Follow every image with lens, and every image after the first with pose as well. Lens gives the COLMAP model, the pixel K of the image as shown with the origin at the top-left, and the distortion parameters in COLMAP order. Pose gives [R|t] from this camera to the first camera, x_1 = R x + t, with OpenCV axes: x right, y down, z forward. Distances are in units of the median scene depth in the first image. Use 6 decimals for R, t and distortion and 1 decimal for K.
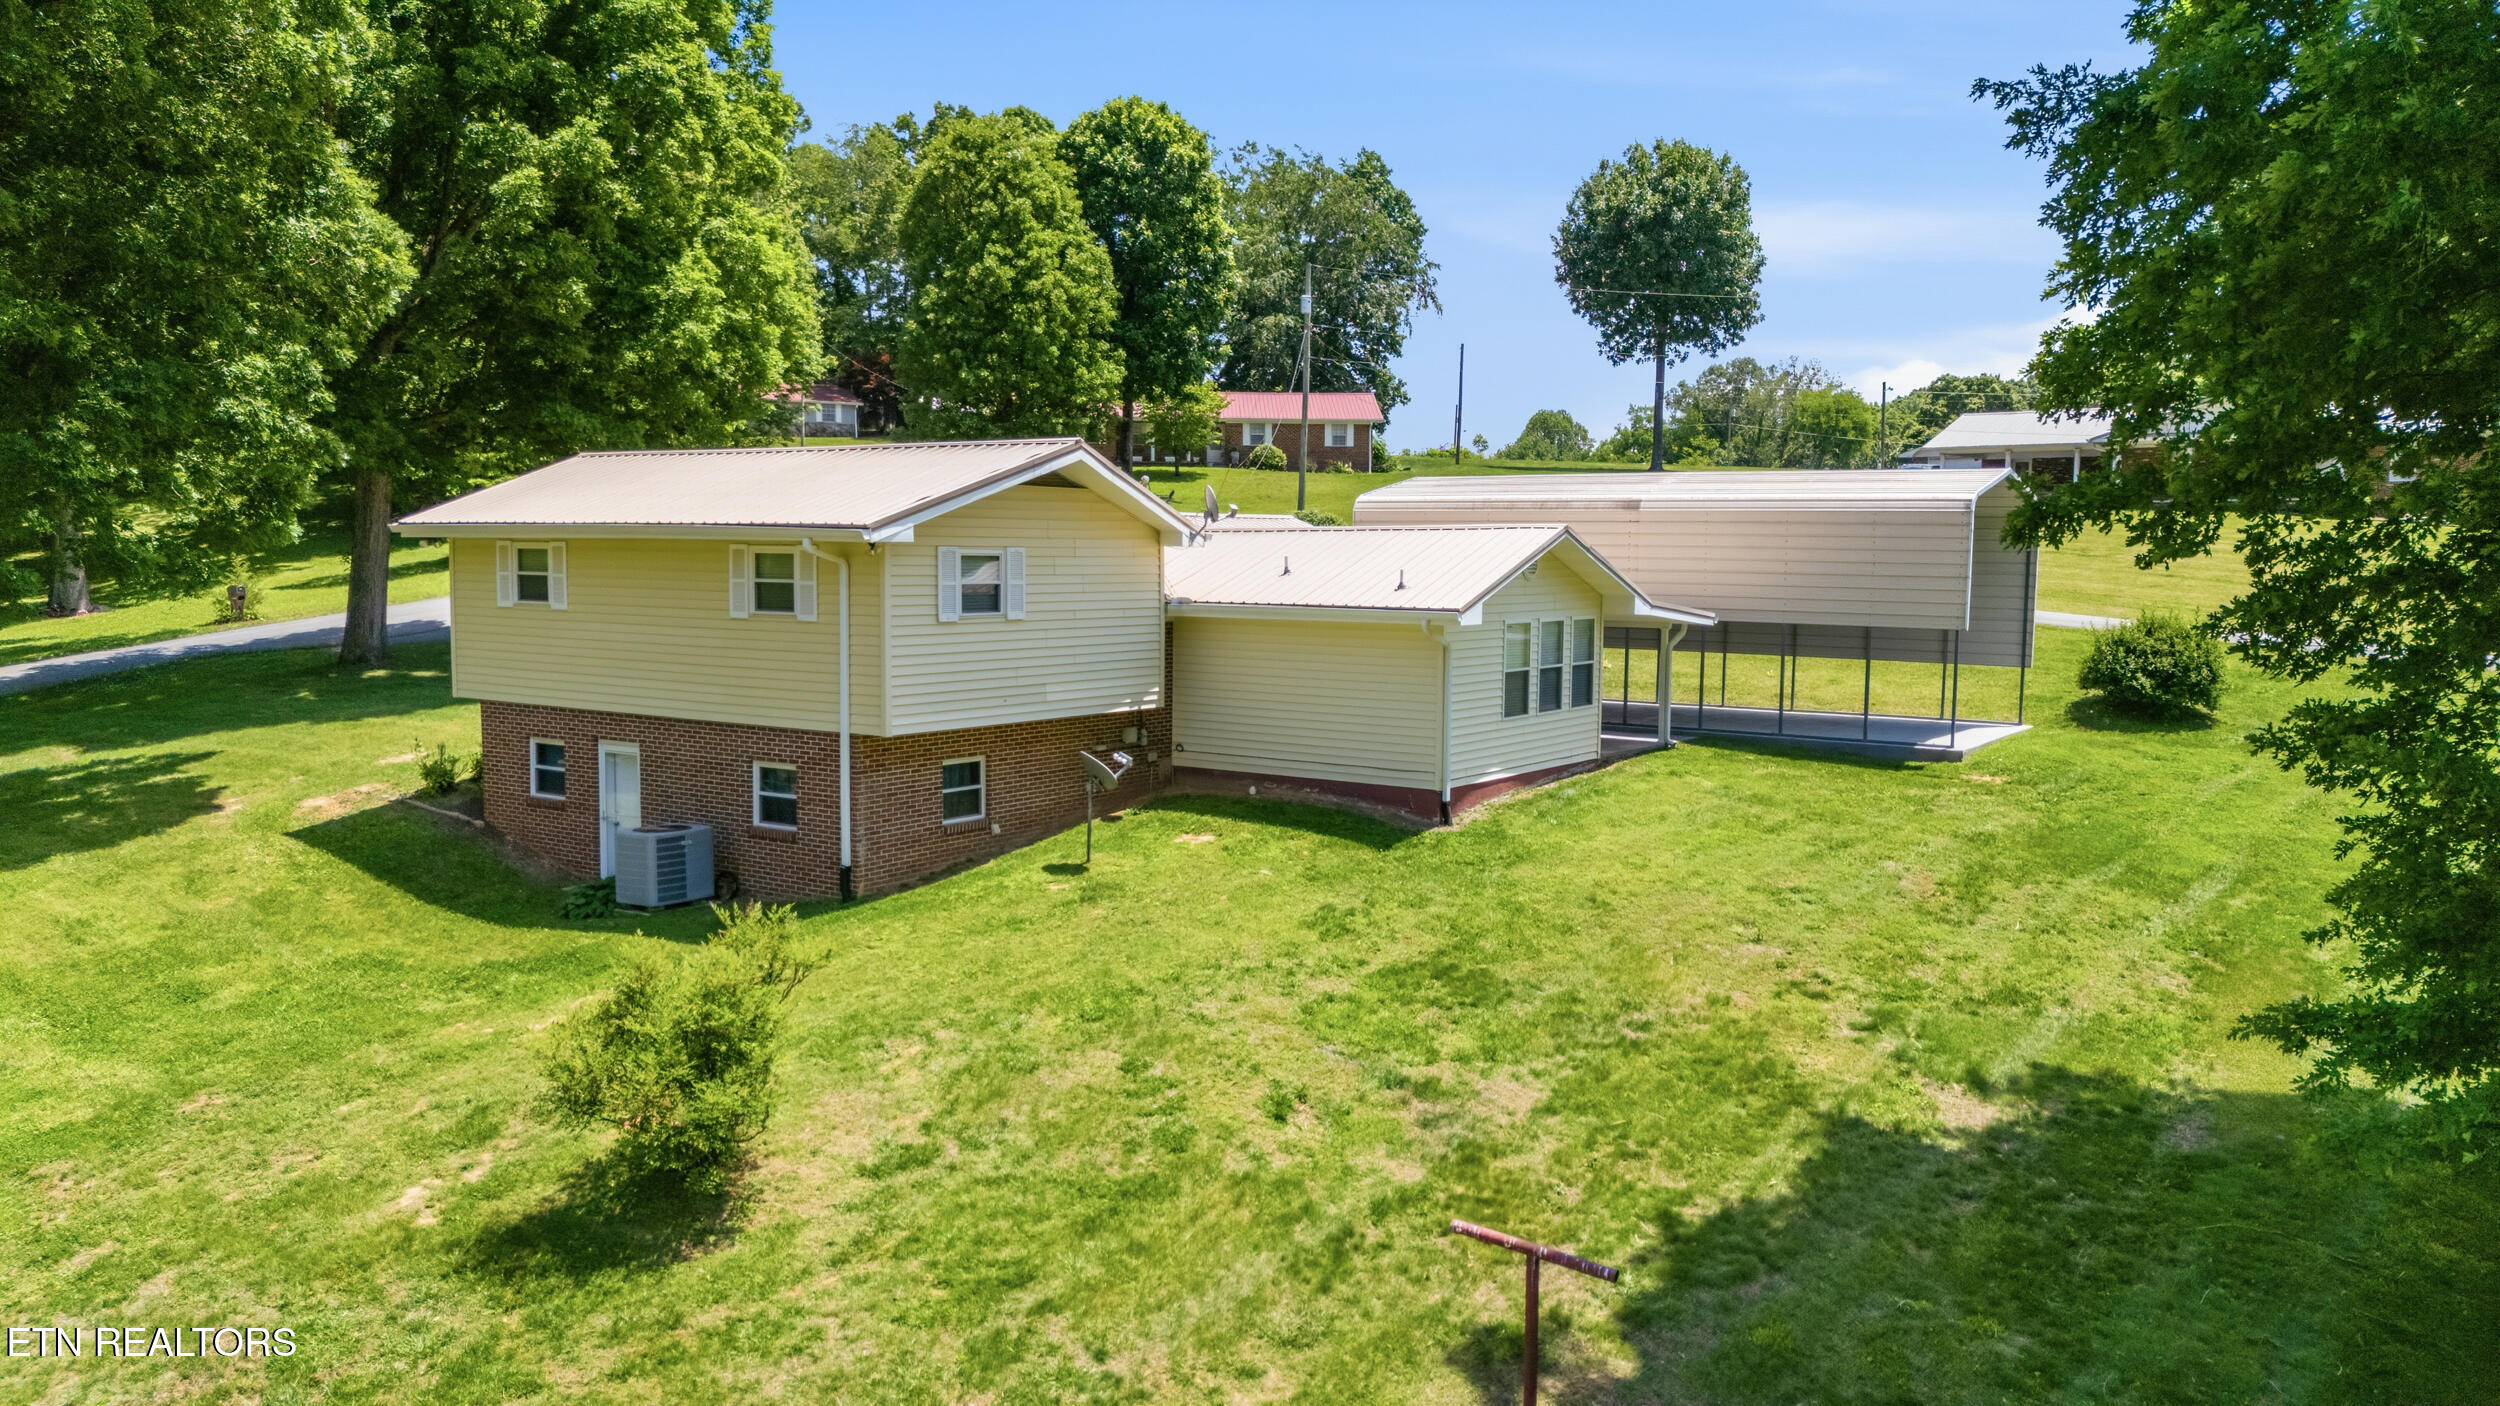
lens RADIAL K [[1850.4, 0, 1250.0], [0, 1850.4, 703.0], [0, 0, 1]] dist [0.094353, -0.114993]
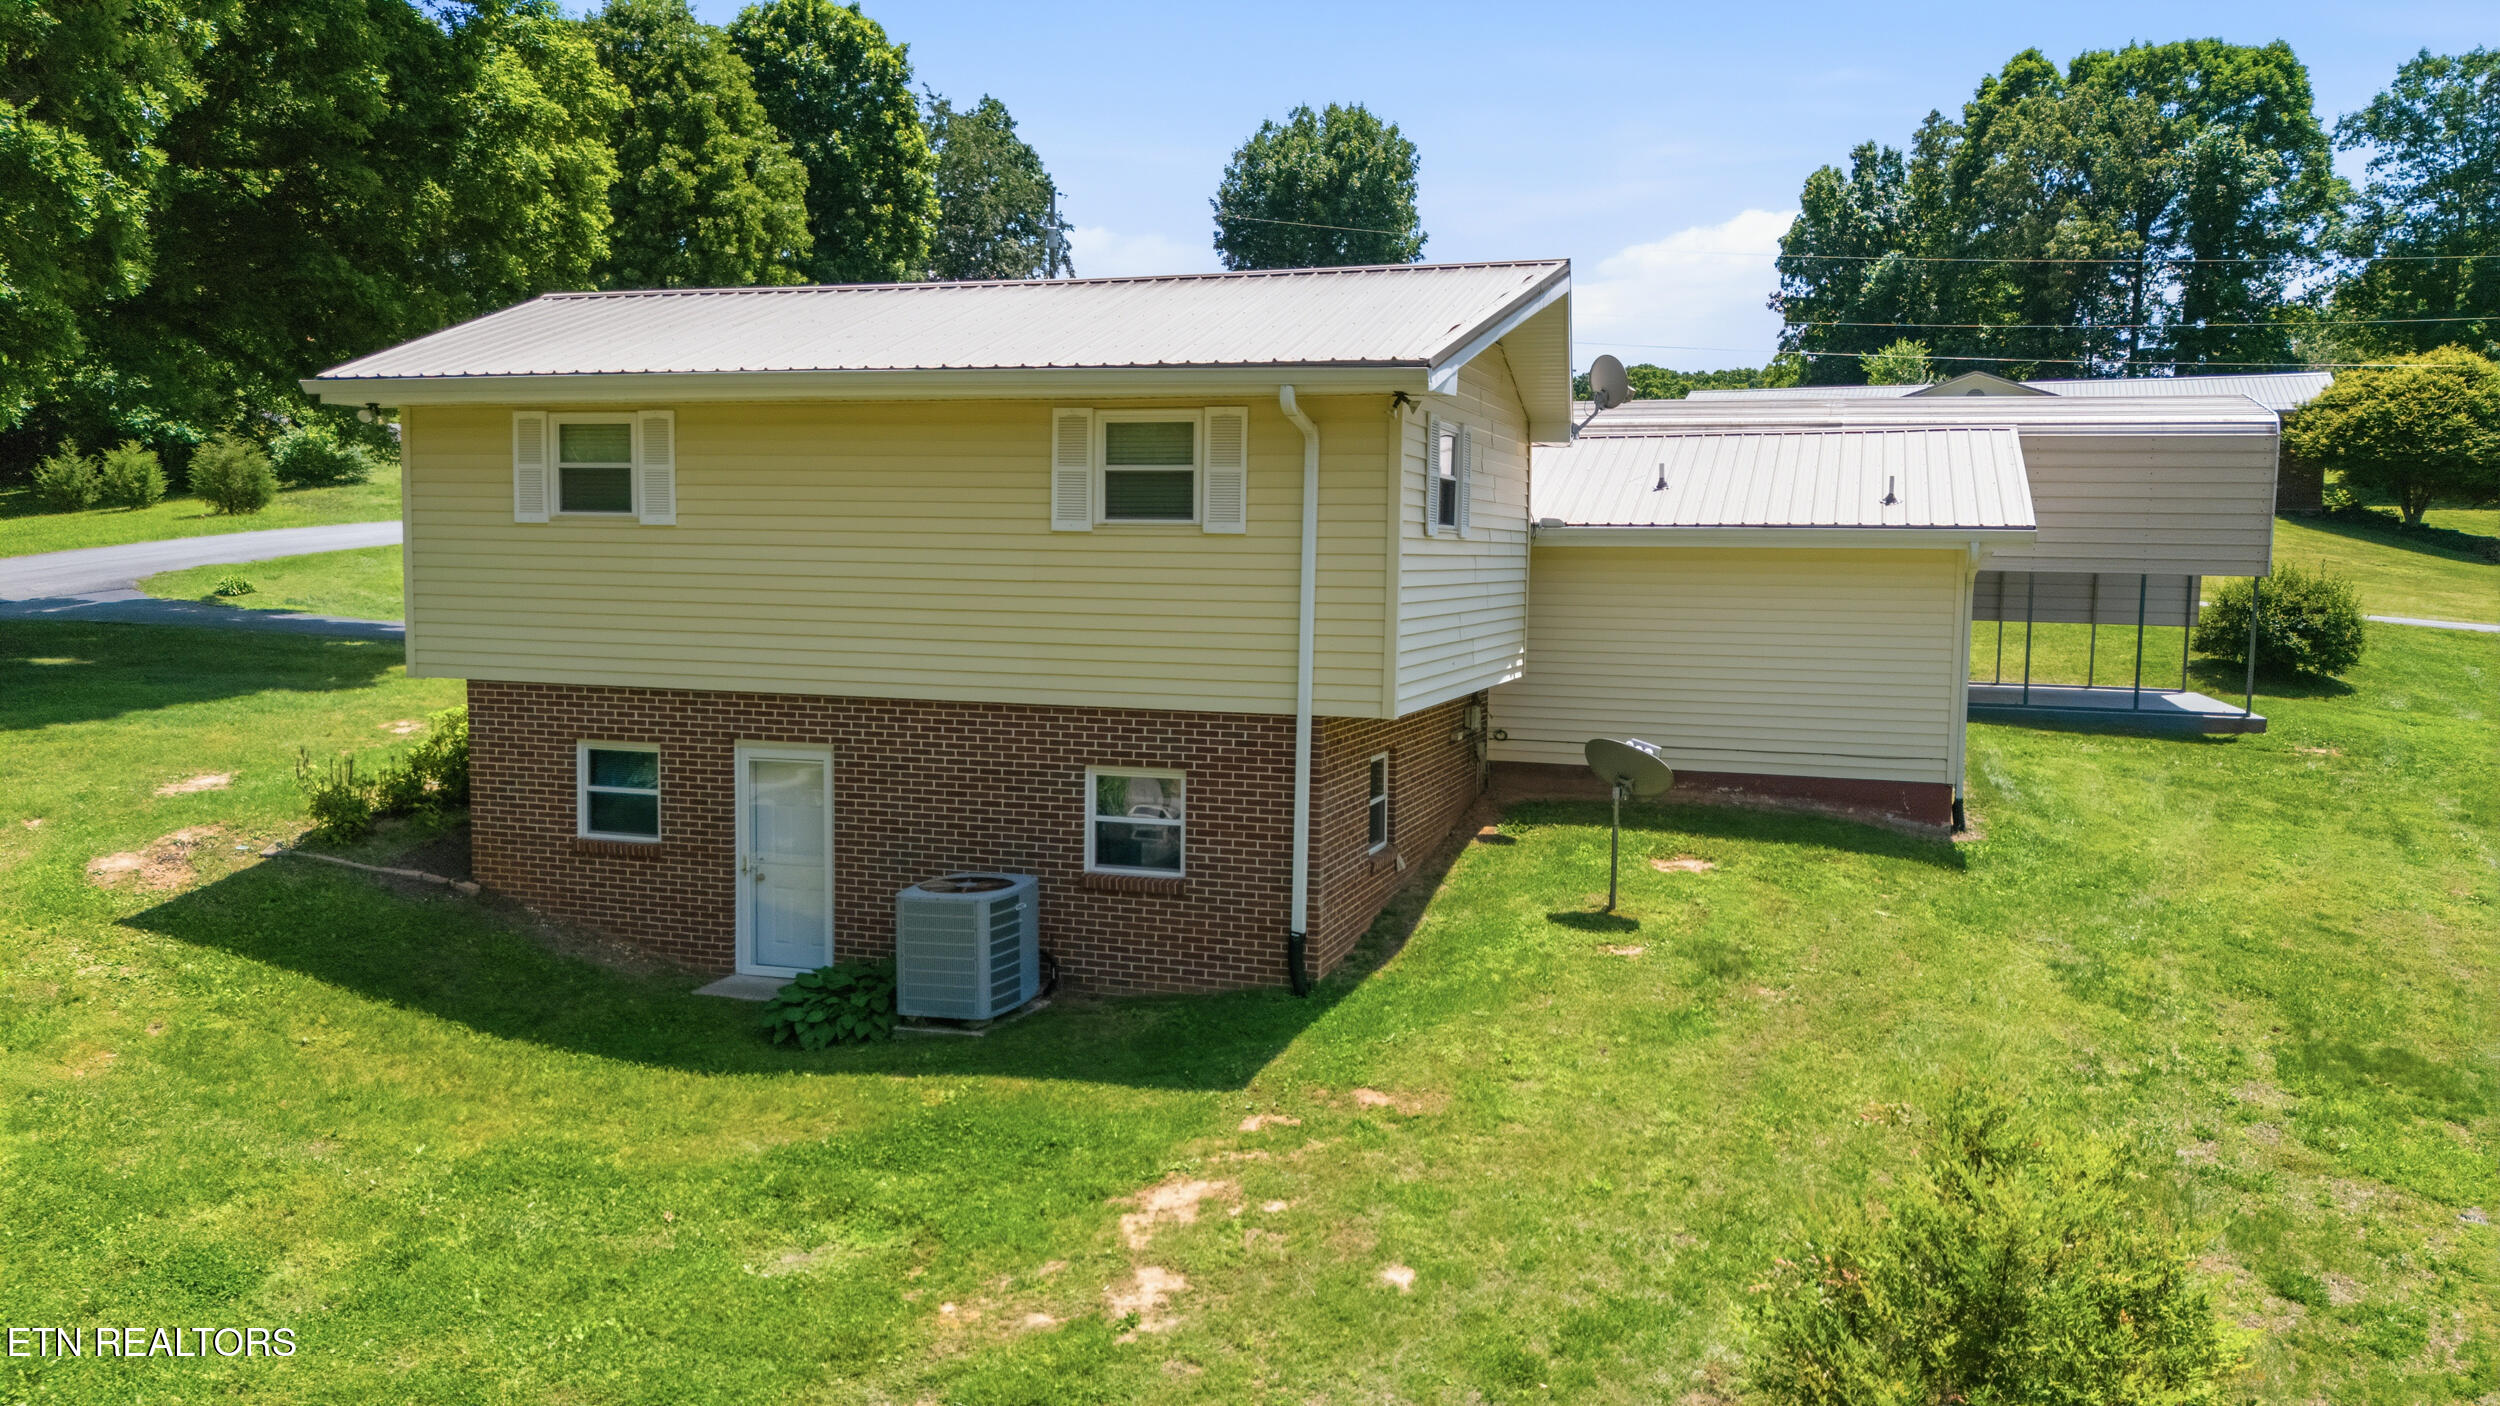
lens RADIAL K [[1850.4, 0, 1250.0], [0, 1850.4, 703.0], [0, 0, 1]] dist [0.094353, -0.114993]
pose [[0.960387, -0.018713, 0.278041, -0.318149], [0.018782, 0.999821, 0.002416, 0.008270], [-0.278036, 0.002901, 0.960566, 0.335693]]
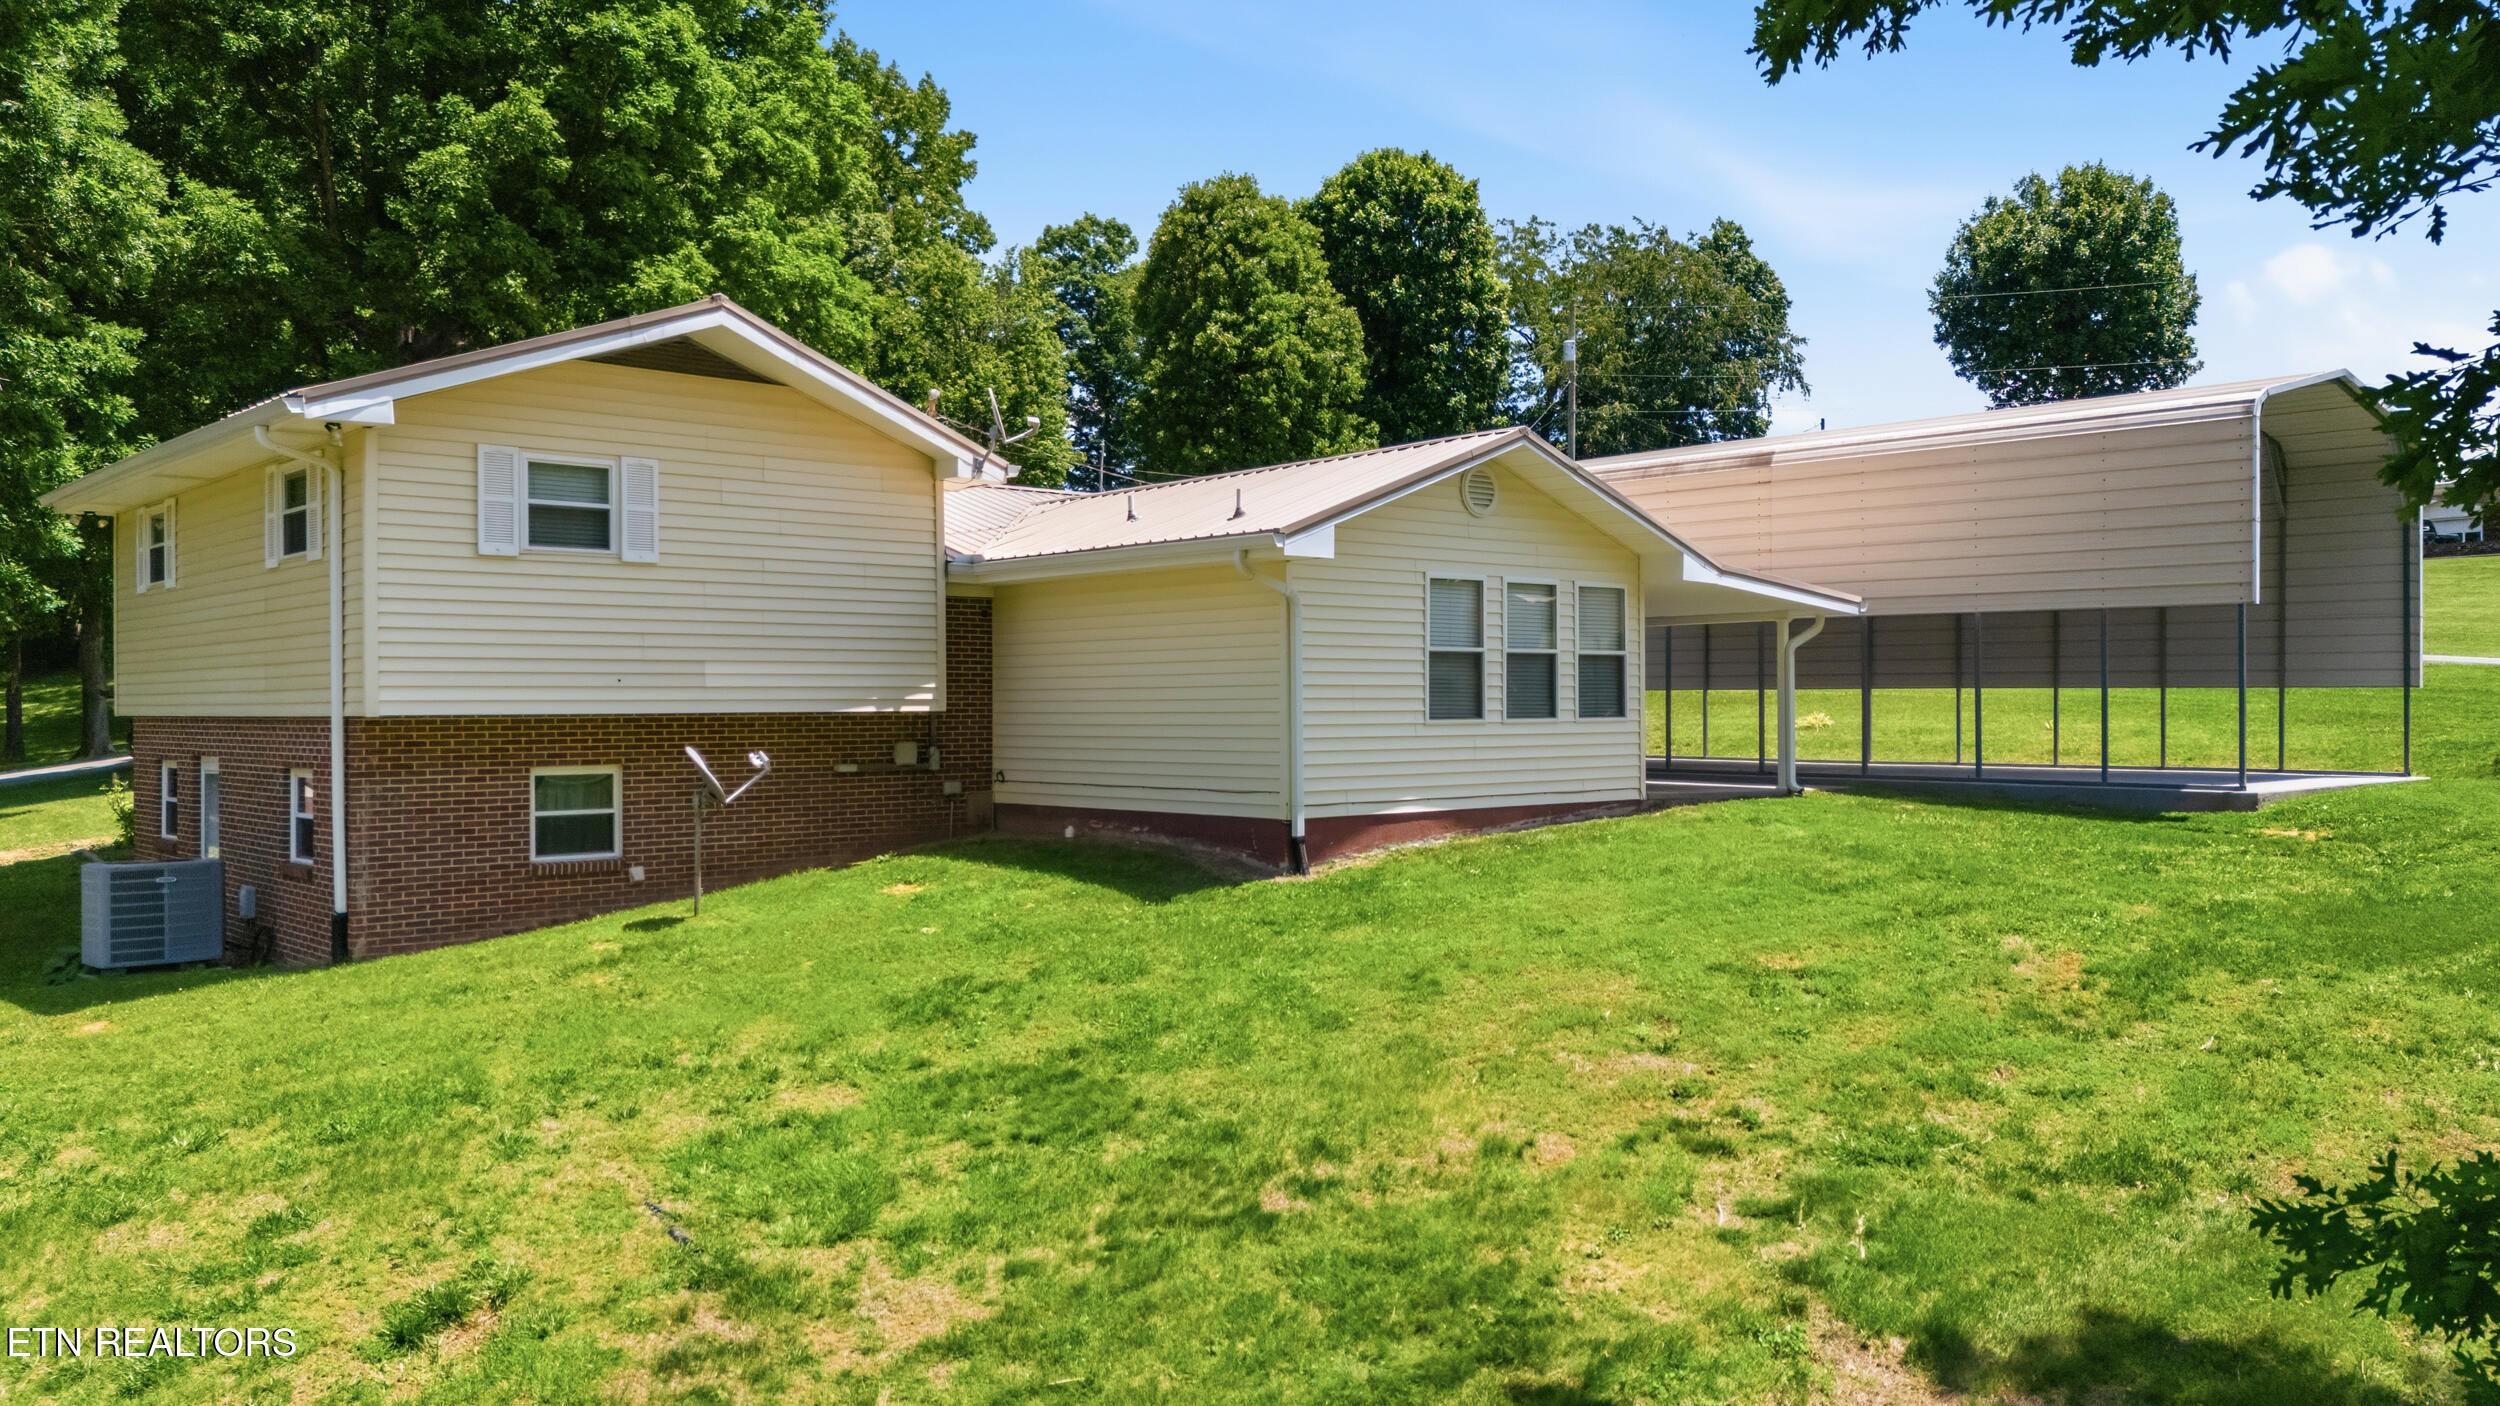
lens RADIAL K [[1895.5, 0, 1250.0], [0, 1895.5, 703.0], [0, 0, 1]] dist [0.112672, -0.130500]
pose [[0.973047, -0.015630, -0.230075, 0.215296], [-0.004001, 0.996406, -0.084612, 0.055326], [0.230571, 0.083252, 0.969488, 0.308993]]
